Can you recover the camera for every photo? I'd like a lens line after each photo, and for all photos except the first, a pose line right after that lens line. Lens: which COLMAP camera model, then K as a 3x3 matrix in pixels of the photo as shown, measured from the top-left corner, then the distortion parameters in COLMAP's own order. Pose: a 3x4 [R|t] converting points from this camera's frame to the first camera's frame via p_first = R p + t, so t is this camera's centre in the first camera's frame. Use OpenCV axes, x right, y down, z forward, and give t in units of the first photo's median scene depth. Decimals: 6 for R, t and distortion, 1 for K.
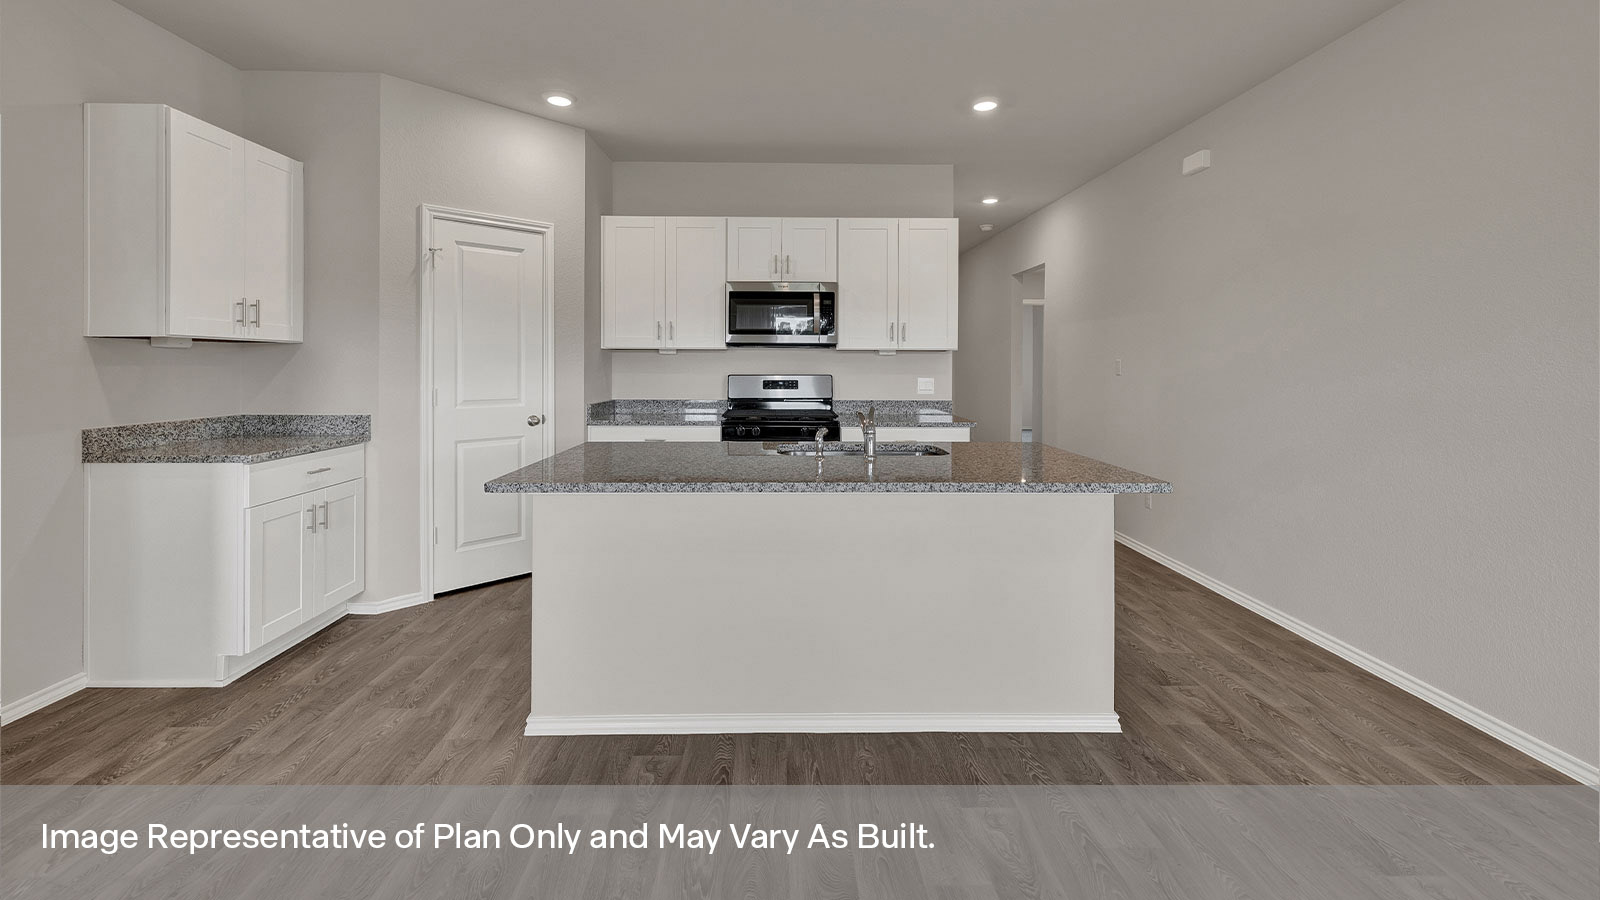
lens RADIAL K [[674.9, 0, 792.4], [0, 674.9, 371.0], [0, 0, 1]] dist [0.001911, 0.000311]
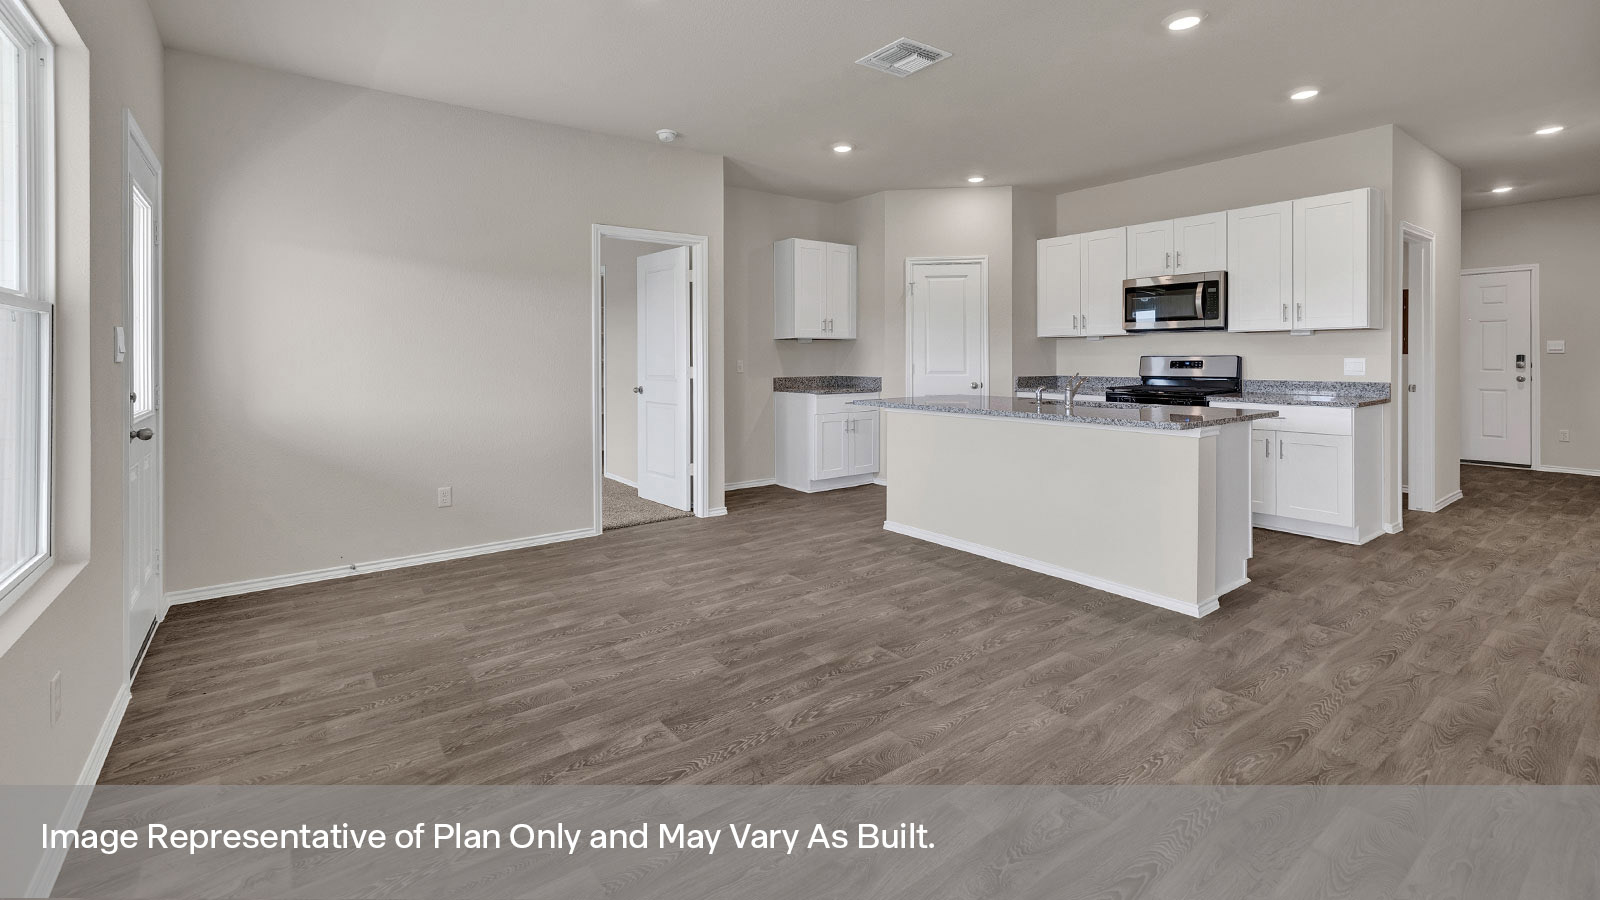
lens RADIAL K [[692.8, 0, 792.4], [0, 692.8, 356.8], [0, 0, 1]] dist [0.001021, 0.000057]
pose [[0.577465, -0.005037, -0.816400, 0.718869], [-0.001128, 0.999975, -0.006967, 0.021185], [0.816414, 0.004944, 0.577445, -0.268307]]
